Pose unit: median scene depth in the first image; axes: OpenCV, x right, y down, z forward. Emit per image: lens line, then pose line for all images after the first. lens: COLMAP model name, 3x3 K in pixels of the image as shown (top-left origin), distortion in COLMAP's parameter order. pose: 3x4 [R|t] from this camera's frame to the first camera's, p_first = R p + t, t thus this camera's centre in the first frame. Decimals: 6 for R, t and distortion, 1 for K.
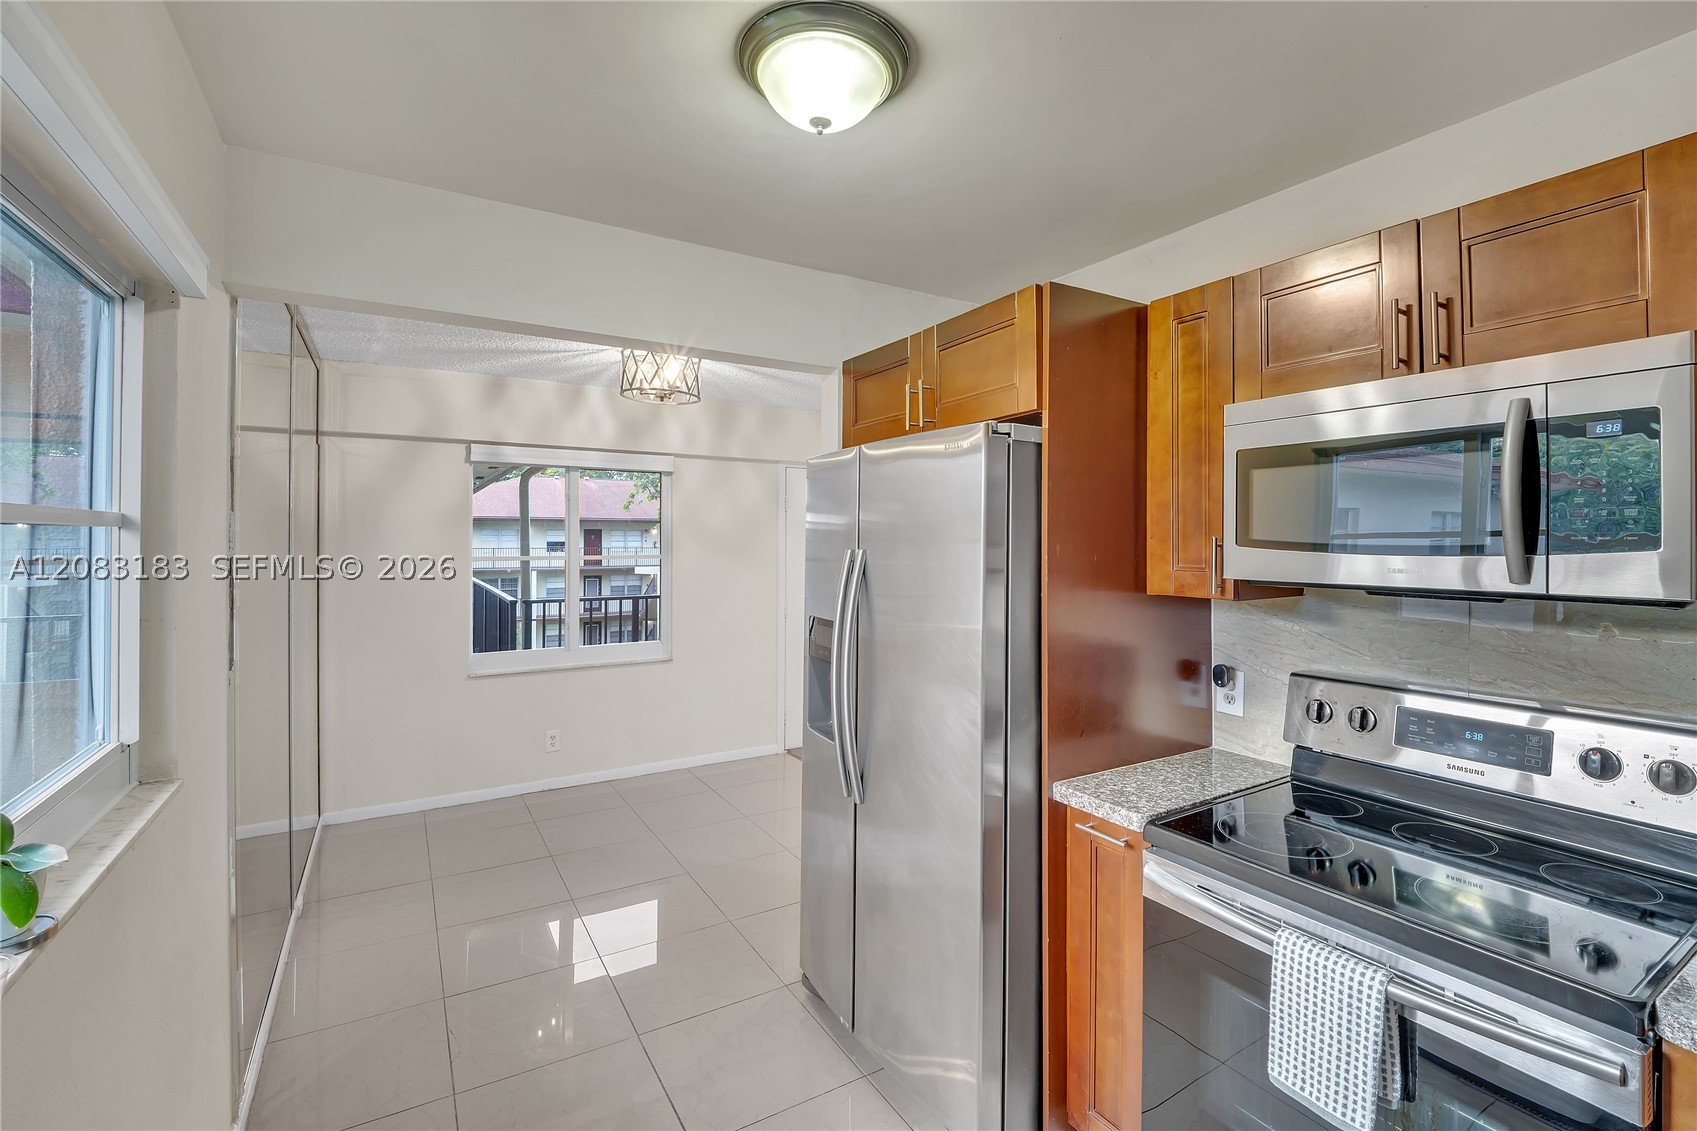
lens RADIAL K [[745.0, 0, 847.1], [0, 745.0, 555.8], [0, 0, 1]] dist [-0.002689, -0.000466]
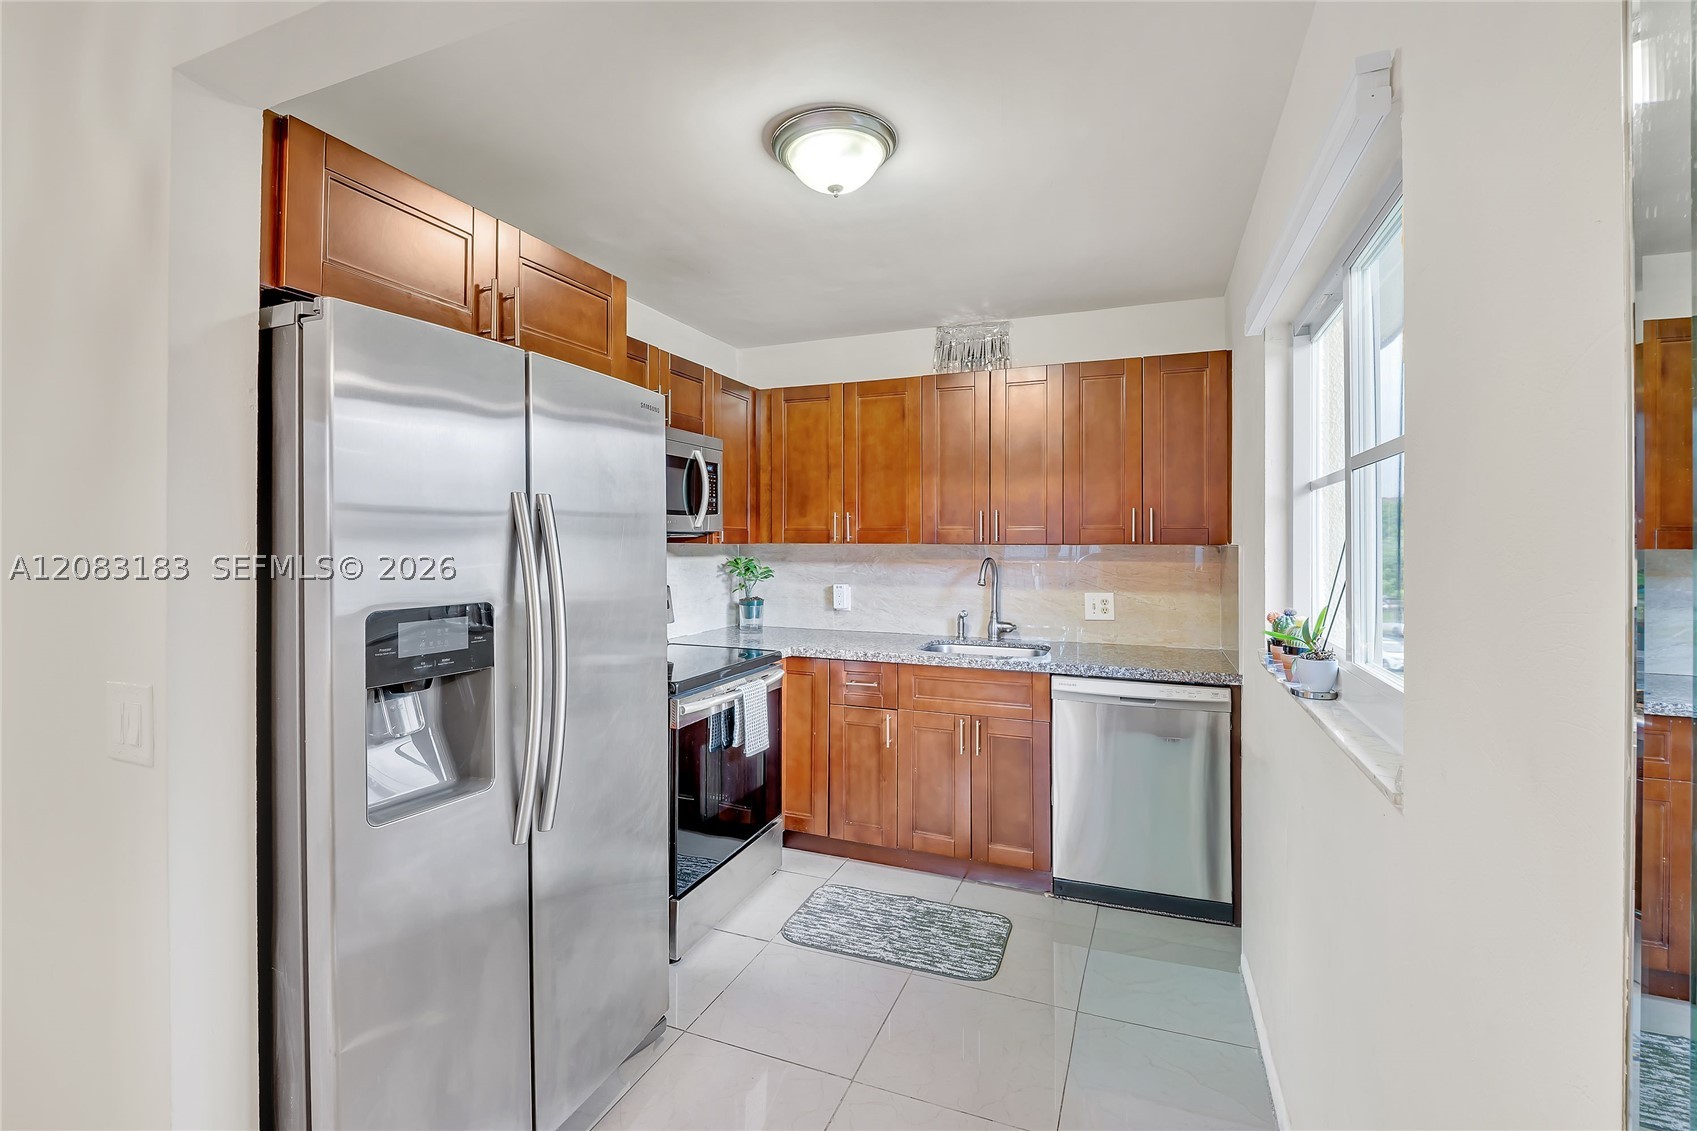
lens RADIAL K [[745.0, 0, 847.1], [0, 745.0, 555.8], [0, 0, 1]] dist [-0.002689, -0.000466]
pose [[-0.607828, -0.018062, 0.793863, -0.995542], [0.008964, 0.999522, 0.029604, 0.046985], [-0.794018, 0.025110, -0.607375, 1.571052]]
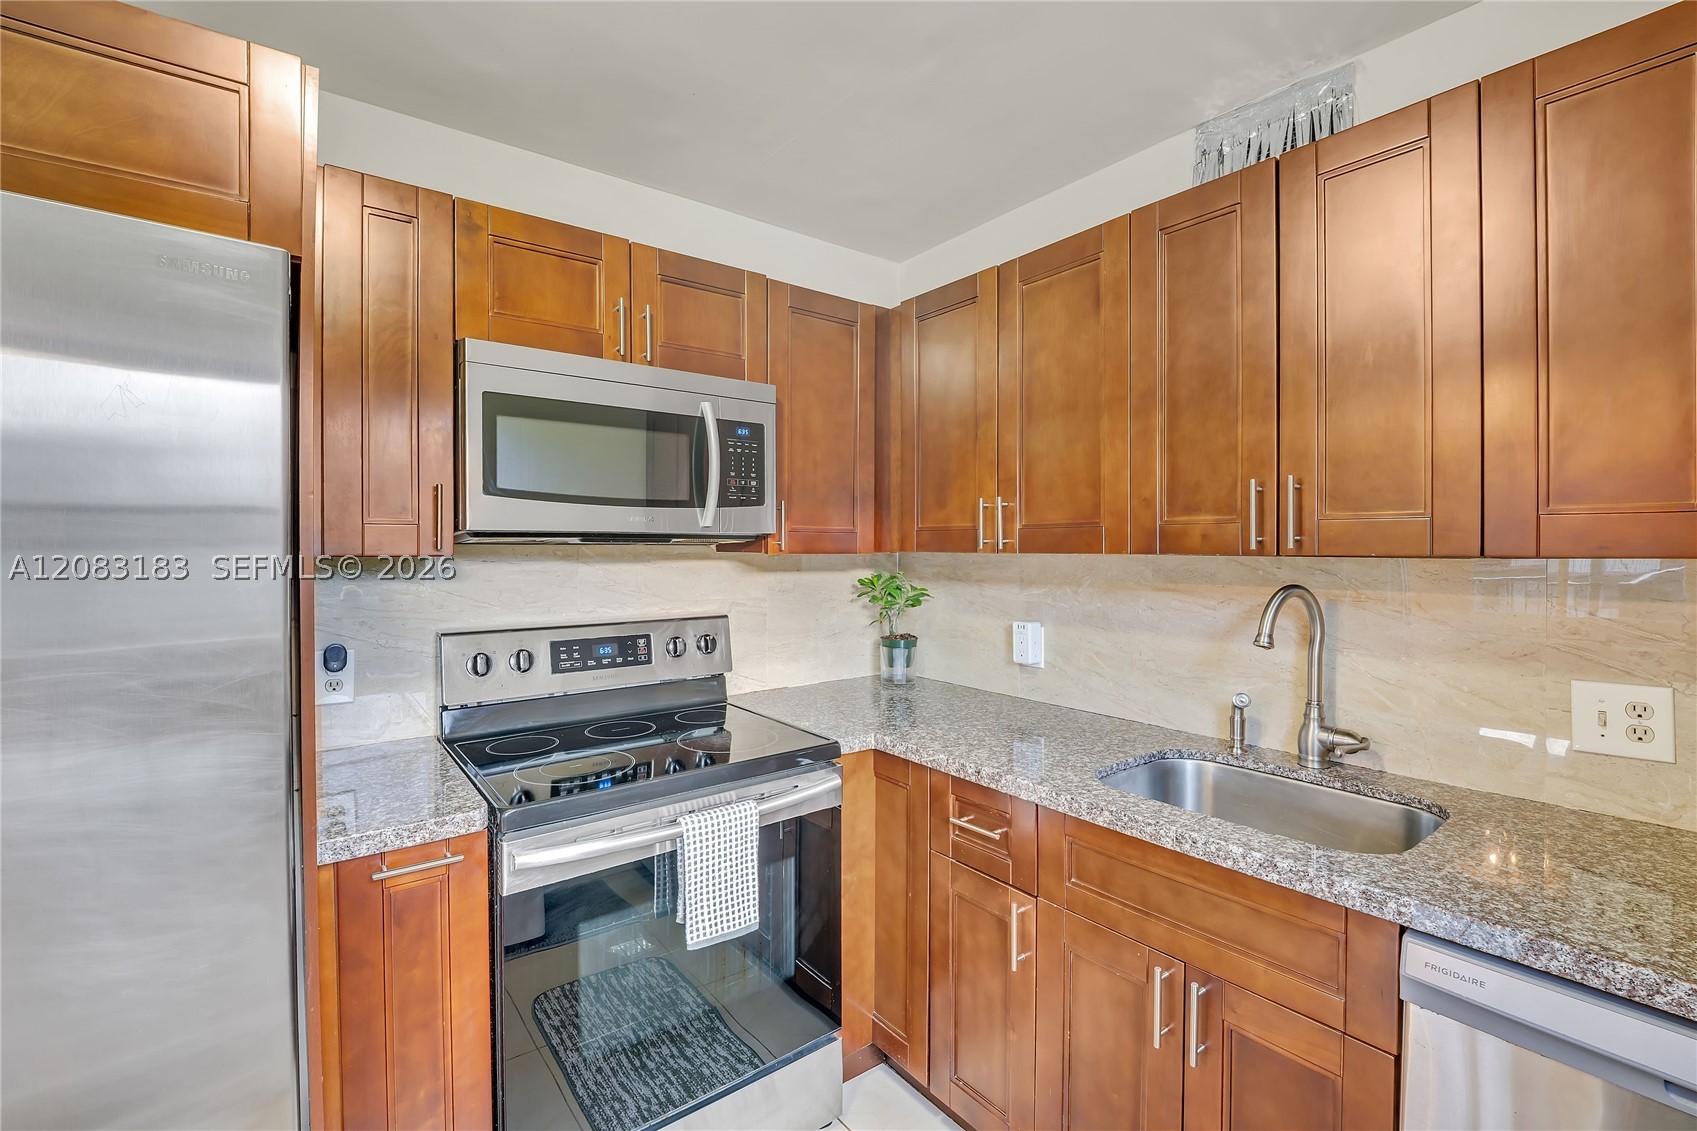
lens RADIAL K [[745.0, 0, 847.1], [0, 745.0, 555.8], [0, 0, 1]] dist [-0.002689, -0.000466]
pose [[-0.113954, -0.014063, 0.993386, -0.459527], [0.015054, 0.999761, 0.015880, 0.056996], [-0.993372, 0.016764, -0.113715, 0.665581]]
